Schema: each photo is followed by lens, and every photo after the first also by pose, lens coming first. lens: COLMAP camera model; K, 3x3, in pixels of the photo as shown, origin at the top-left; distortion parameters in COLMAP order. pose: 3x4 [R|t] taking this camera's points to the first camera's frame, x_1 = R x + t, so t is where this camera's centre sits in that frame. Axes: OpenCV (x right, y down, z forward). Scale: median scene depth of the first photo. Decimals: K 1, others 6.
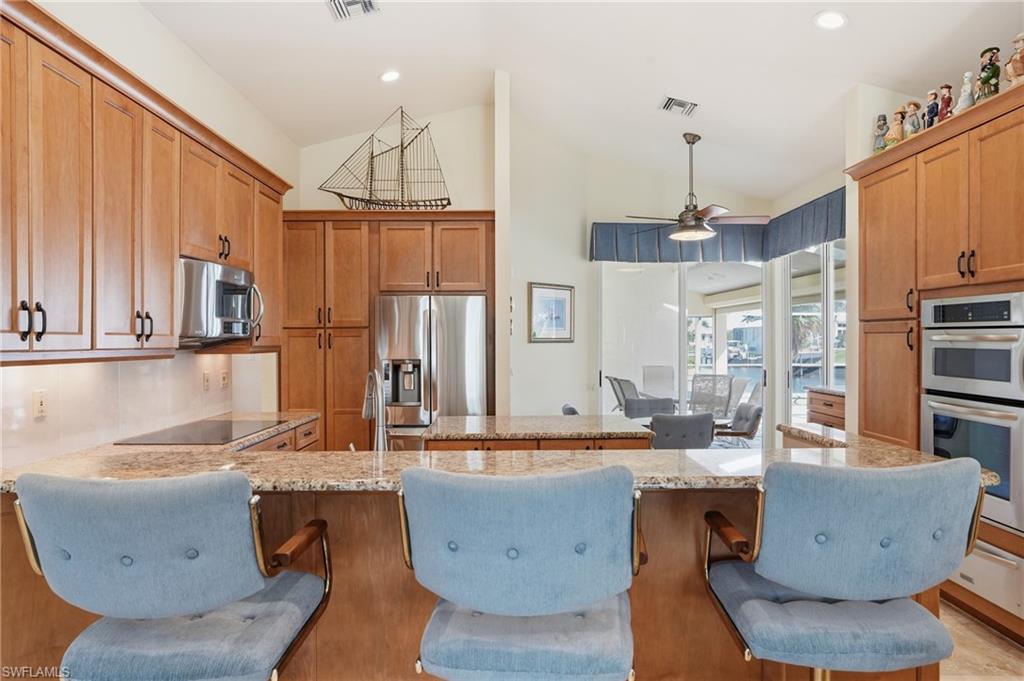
lens RADIAL K [[663.1, 0, 517.7], [0, 663.1, 334.8], [0, 0, 1]] dist [-0.002785, -0.001049]
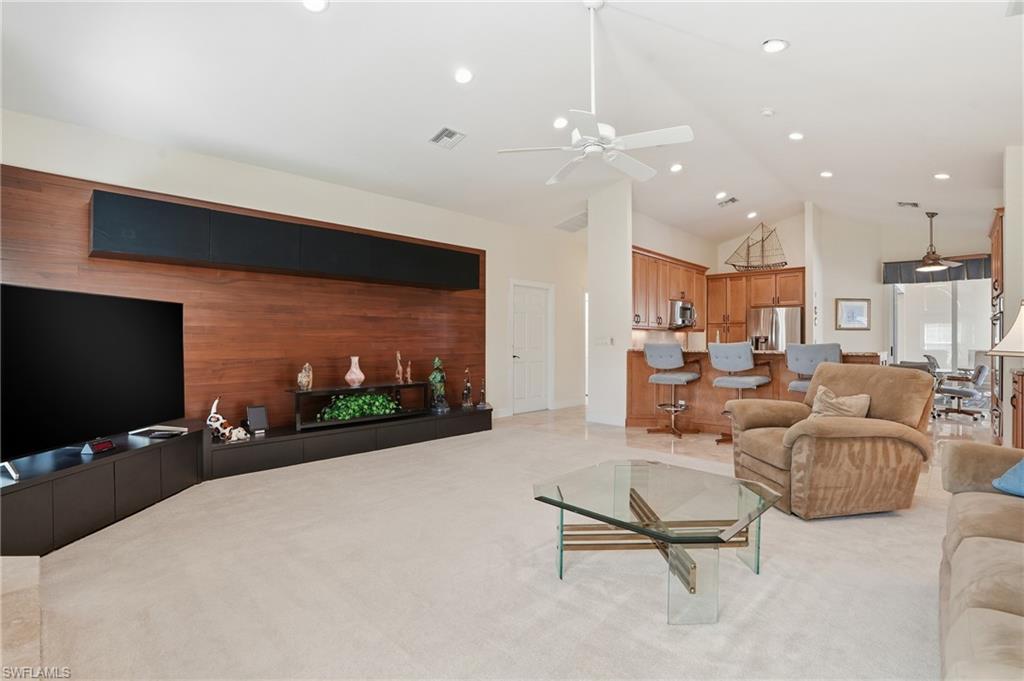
lens RADIAL K [[474.2, 0, 518.3], [0, 474.2, 339.0], [0, 0, 1]] dist [-0.036063, 0.007738]
pose [[0.712287, 0.002453, -0.701884, 0.351824], [-0.001792, 0.999997, 0.001677, 0.042590], [0.701886, 0.000064, 0.712290, -0.697710]]
